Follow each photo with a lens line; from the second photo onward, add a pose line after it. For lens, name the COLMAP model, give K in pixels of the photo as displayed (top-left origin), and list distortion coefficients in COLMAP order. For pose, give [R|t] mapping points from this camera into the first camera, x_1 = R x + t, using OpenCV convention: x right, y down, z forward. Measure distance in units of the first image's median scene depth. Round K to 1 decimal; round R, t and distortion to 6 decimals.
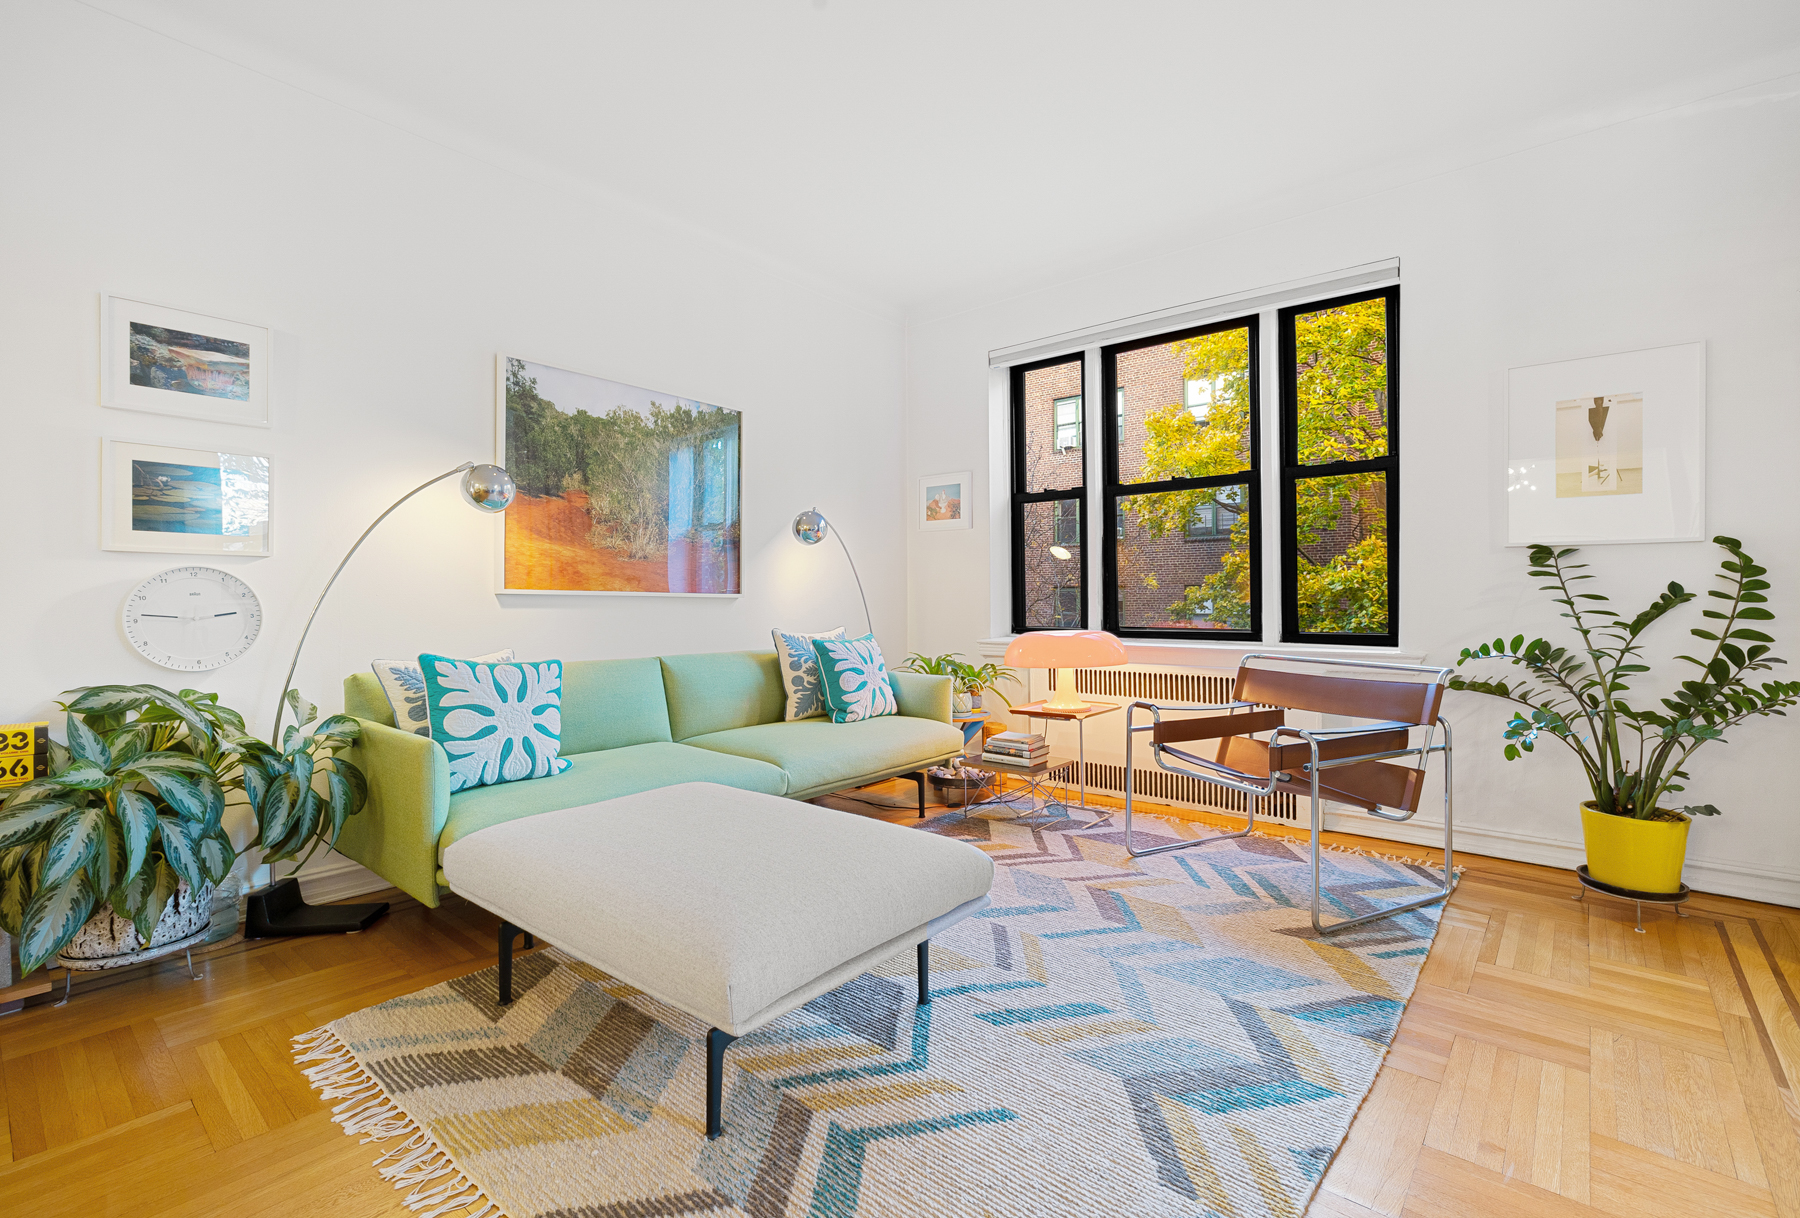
lens RADIAL K [[821.2, 0, 923.3], [0, 821.2, 583.3], [0, 0, 1]] dist [-0.002690, 0.000241]
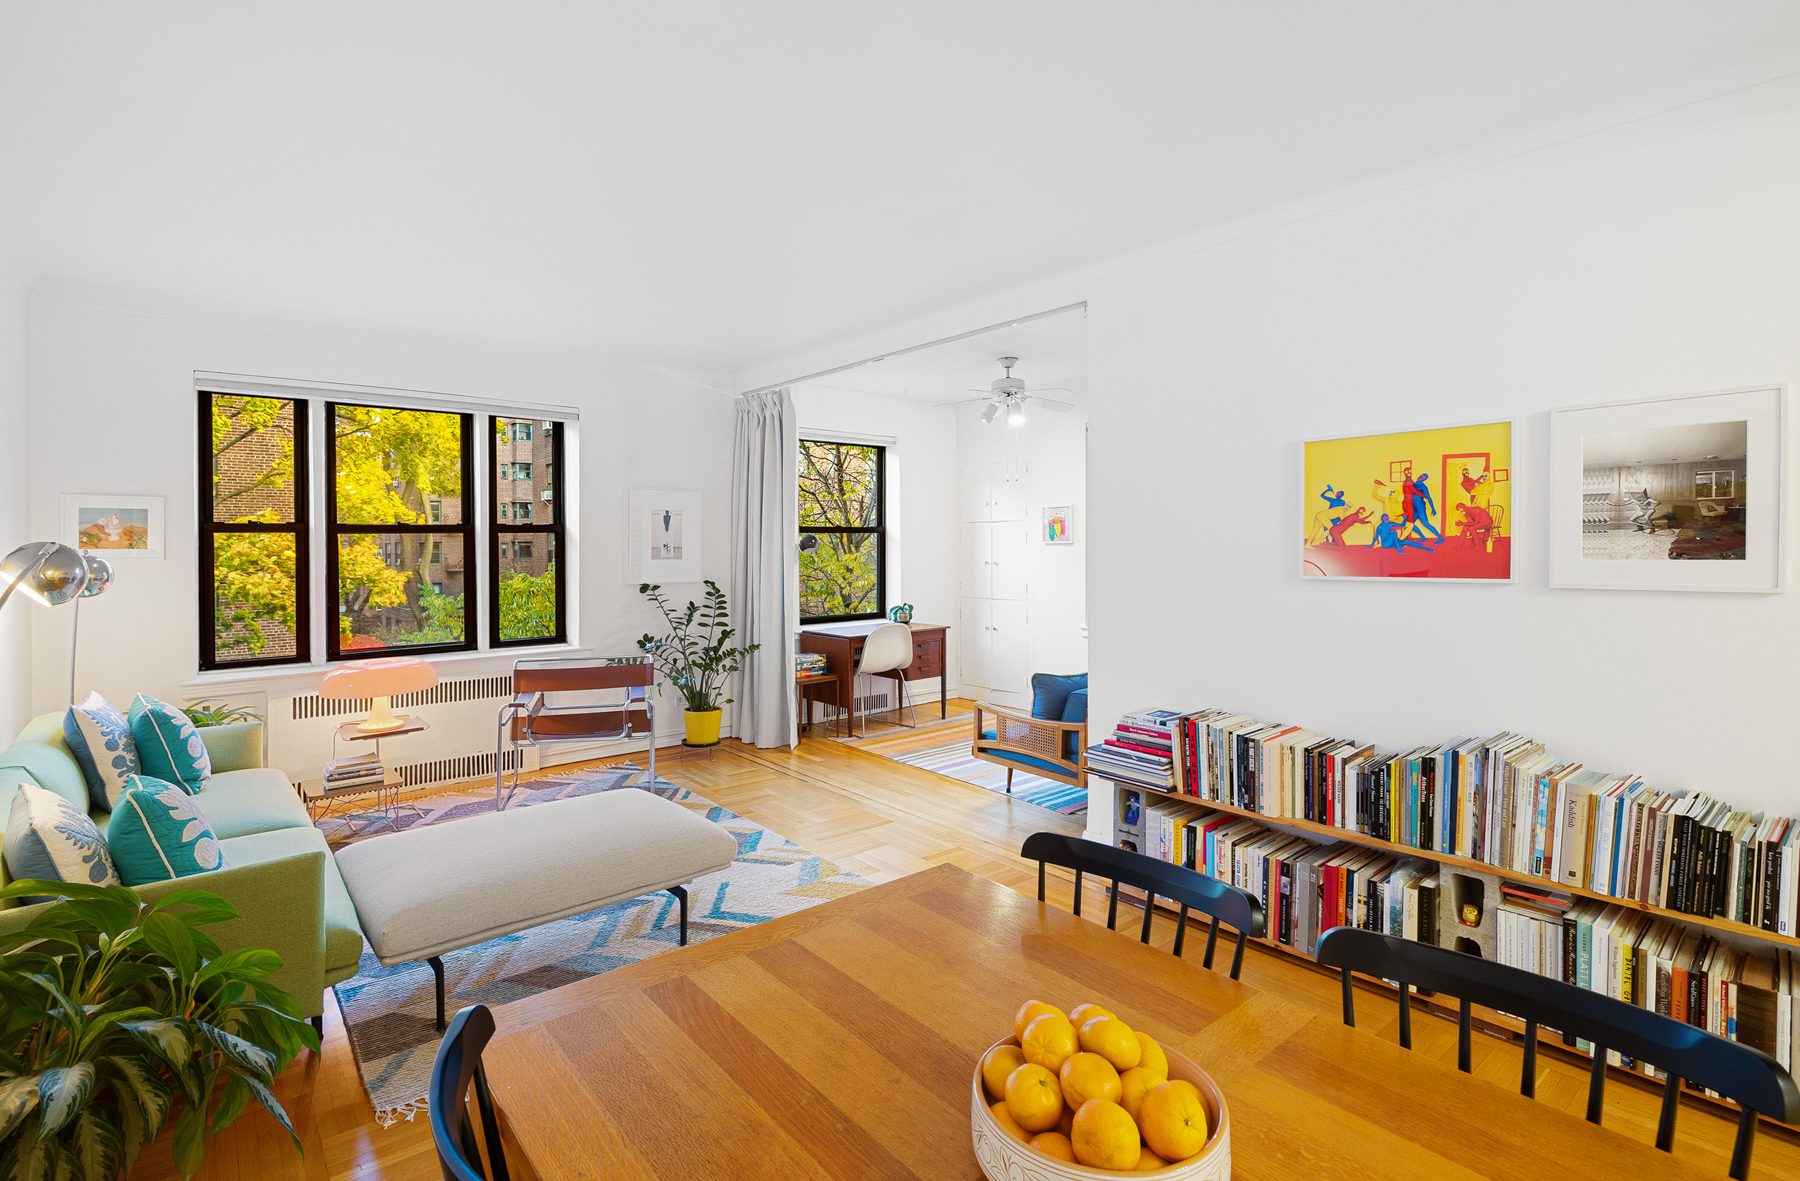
lens RADIAL K [[821.2, 0, 878.7], [0, 821.2, 535.8], [0, 0, 1]] dist [-0.002690, 0.000241]
pose [[0.197824, 0.017025, 0.980090, -1.041202], [-0.009388, 0.999836, -0.015473, -0.135850], [-0.980193, -0.006140, 0.197952, 0.083522]]
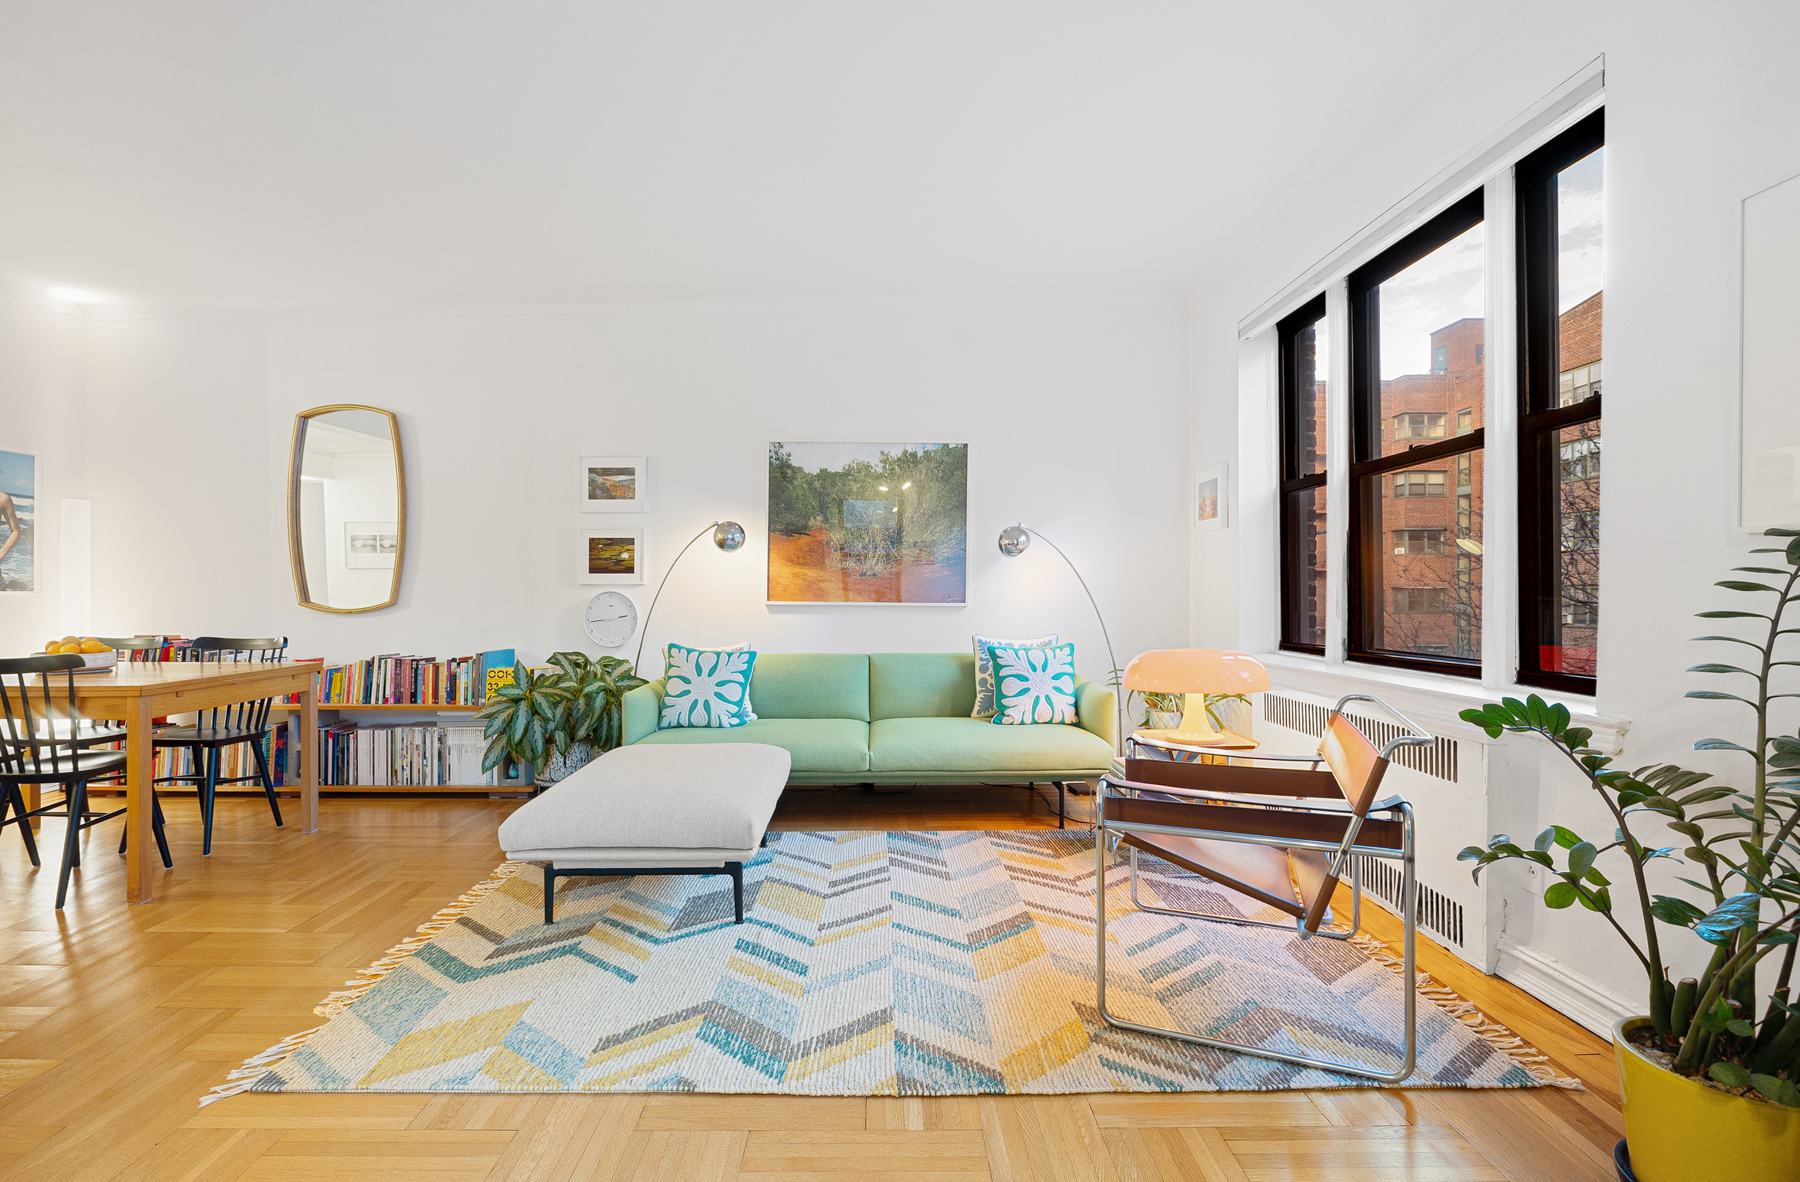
lens RADIAL K [[821.2, 0, 843.4], [0, 821.2, 588.8], [0, 0, 1]] dist [-0.002690, 0.000241]
pose [[0.611641, -0.007241, -0.791103, 0.767428], [0.019798, 0.999785, 0.006156, -0.023083], [0.790888, -0.019428, 0.611653, 0.217674]]
